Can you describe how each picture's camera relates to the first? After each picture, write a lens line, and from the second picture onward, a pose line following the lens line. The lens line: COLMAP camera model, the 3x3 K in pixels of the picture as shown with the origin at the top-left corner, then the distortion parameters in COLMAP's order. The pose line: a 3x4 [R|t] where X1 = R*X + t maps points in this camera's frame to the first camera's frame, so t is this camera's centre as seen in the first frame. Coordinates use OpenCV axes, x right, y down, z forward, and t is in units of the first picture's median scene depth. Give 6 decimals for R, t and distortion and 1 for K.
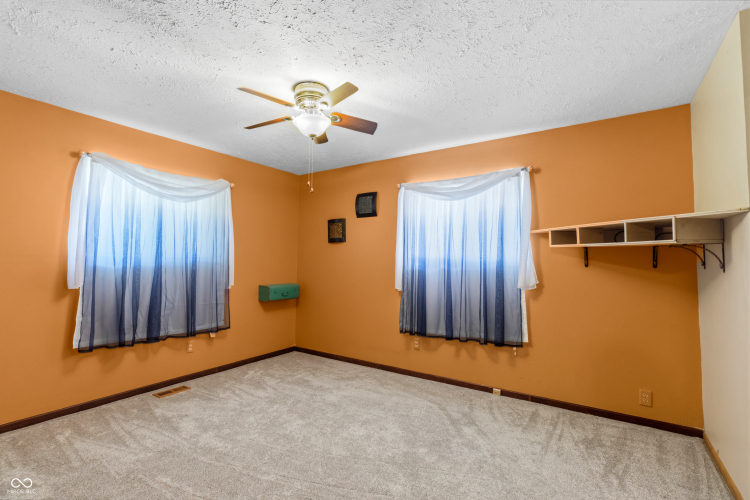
lens RADIAL K [[355.8, 0, 372.1], [0, 355.8, 246.4], [0, 0, 1]] dist [-0.001630, 0.000017]
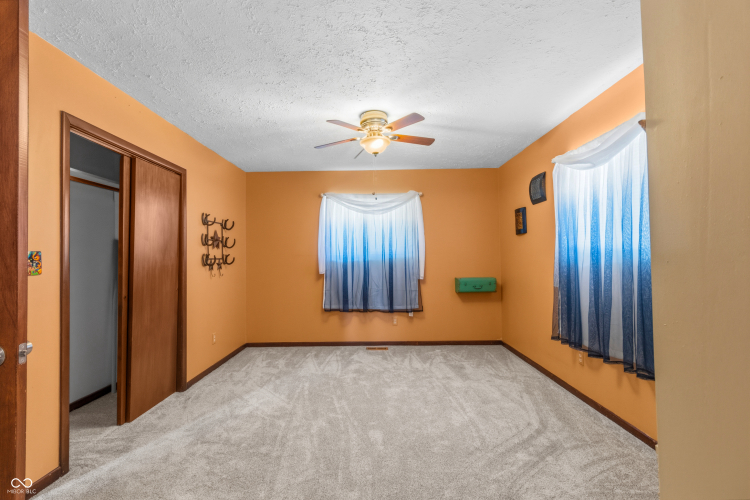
lens RADIAL K [[355.8, 0, 359.9], [0, 355.8, 257.3], [0, 0, 1]] dist [-0.001630, 0.000017]
pose [[0.522472, -0.017679, -0.852473, 0.583105], [0.051190, 0.998632, 0.010664, 0.022130], [0.851118, -0.049210, 0.522662, 0.203390]]
